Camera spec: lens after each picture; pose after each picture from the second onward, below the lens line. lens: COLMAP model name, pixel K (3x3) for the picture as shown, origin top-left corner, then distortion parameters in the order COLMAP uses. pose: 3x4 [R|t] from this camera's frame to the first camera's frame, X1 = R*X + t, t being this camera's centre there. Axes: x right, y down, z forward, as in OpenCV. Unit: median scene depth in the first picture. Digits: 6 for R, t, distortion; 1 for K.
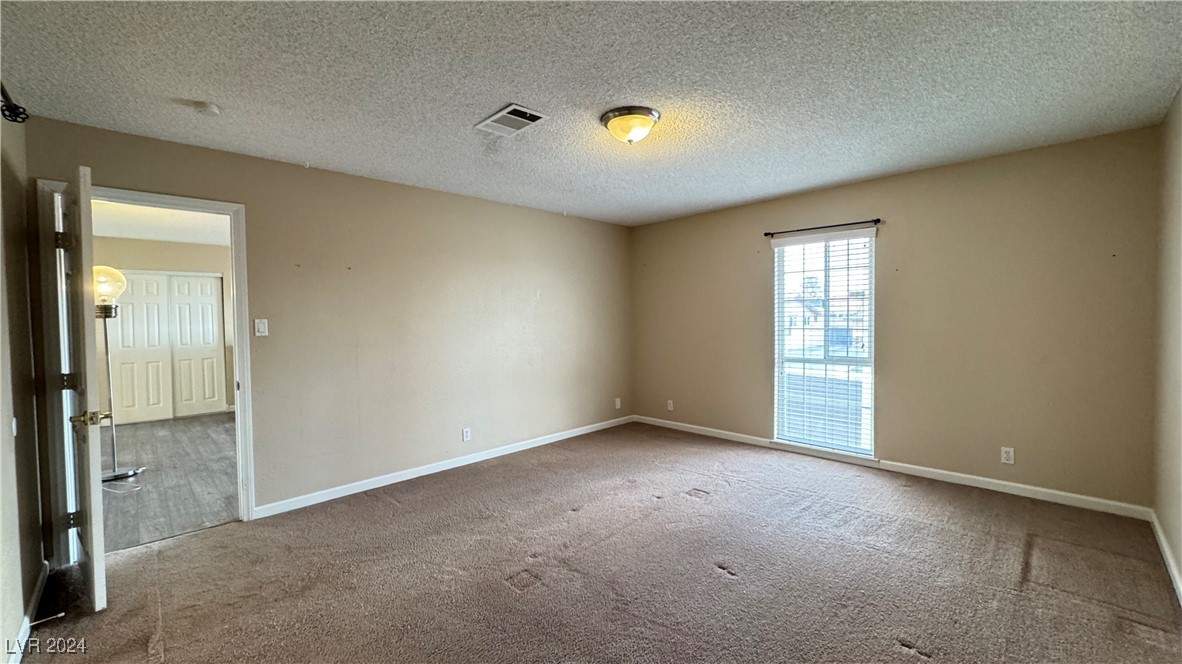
lens RADIAL K [[472.5, 0, 588.0], [0, 472.5, 334.9], [0, 0, 1]] dist [-0.001516, -0.000254]
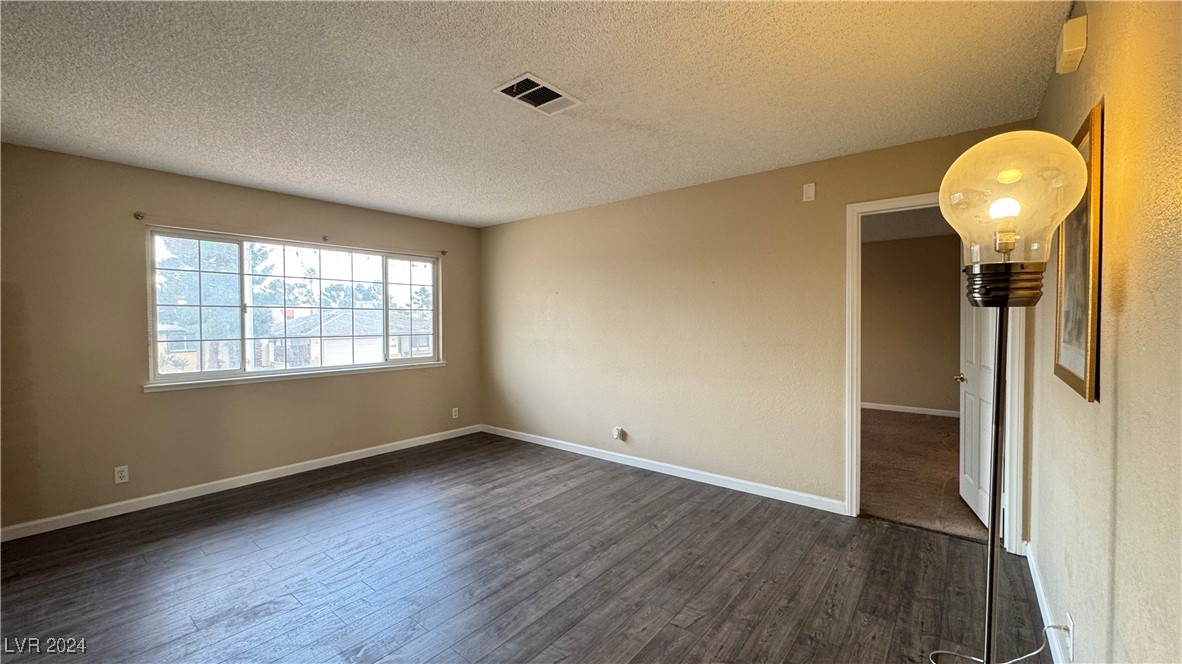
lens RADIAL K [[473.8, 0, 591.7], [0, 473.8, 328.5], [0, 0, 1]] dist [0.000307, 0.000156]
pose [[-0.130217, -0.003090, 0.991481, -1.089864], [0.042445, 0.999061, 0.008688, -0.030852], [-0.990577, 0.043215, -0.129964, 1.096653]]
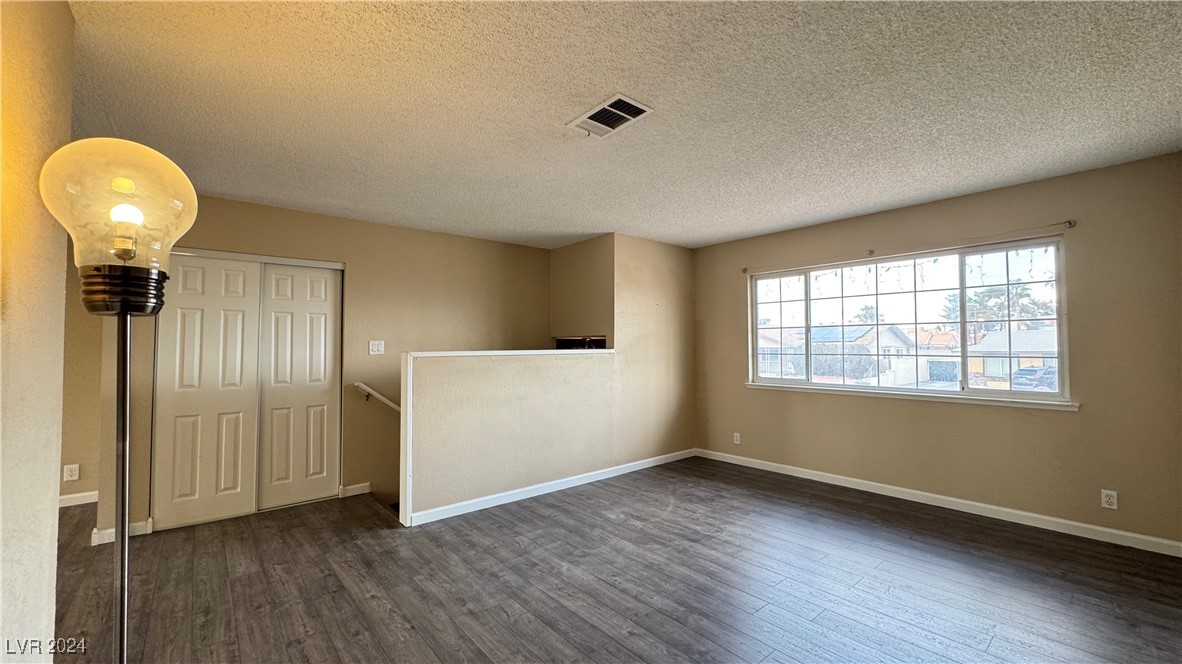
lens RADIAL K [[478.0, 0, 593.8], [0, 478.0, 338.7], [0, 0, 1]] dist [-0.000400, -0.000023]
pose [[0.998106, 0.003476, -0.061420, -0.170510], [-0.006281, 0.998943, -0.045531, -0.003591], [0.061197, 0.045830, 0.997073, 0.171220]]
